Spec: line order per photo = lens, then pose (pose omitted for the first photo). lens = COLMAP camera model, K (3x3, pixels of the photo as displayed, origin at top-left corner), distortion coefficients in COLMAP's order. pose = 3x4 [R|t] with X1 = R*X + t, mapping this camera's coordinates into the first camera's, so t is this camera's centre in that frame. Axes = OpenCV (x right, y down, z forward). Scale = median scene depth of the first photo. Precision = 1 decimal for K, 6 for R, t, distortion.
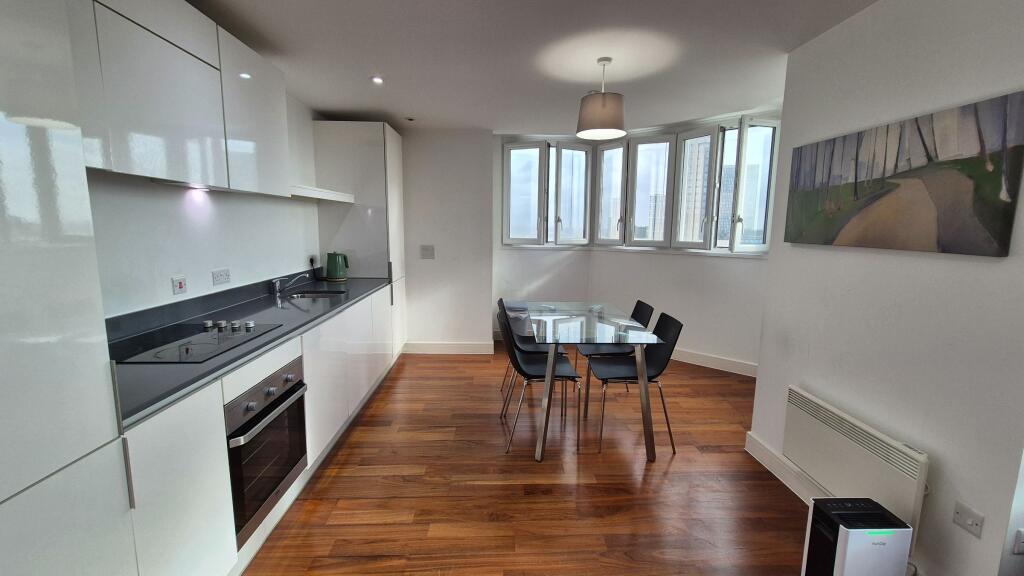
lens RADIAL K [[418.3, 0, 511.9], [0, 418.3, 284.7], [0, 0, 1]] dist [-0.000023, -0.000045]
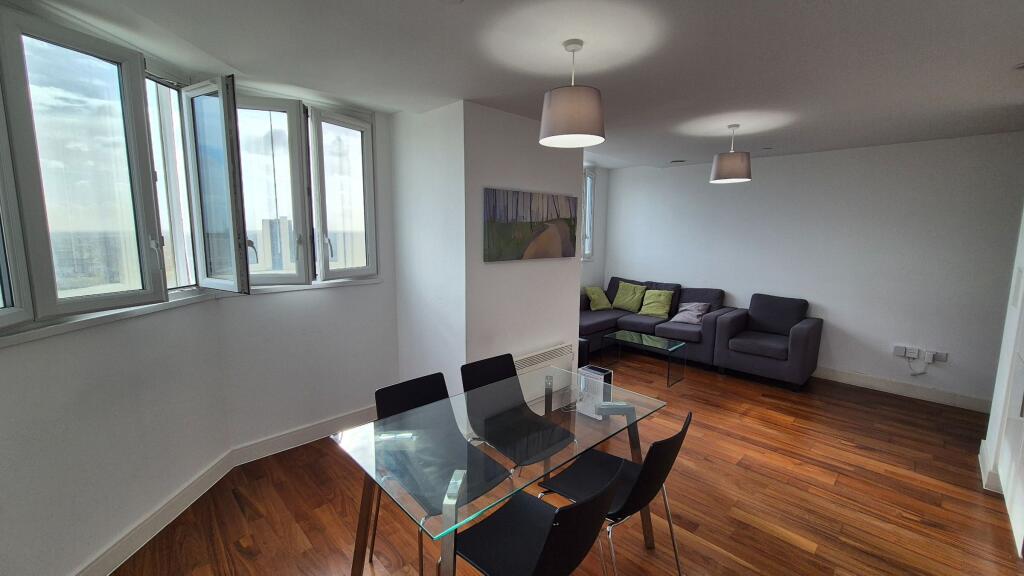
lens RADIAL K [[418.3, 0, 511.9], [0, 418.3, 284.7], [0, 0, 1]] dist [-0.000023, -0.000045]
pose [[-0.672885, -0.111733, 0.731260, -0.302680], [0.092115, 0.968178, 0.232694, -0.299685], [-0.733990, 0.223936, -0.641180, 1.651494]]
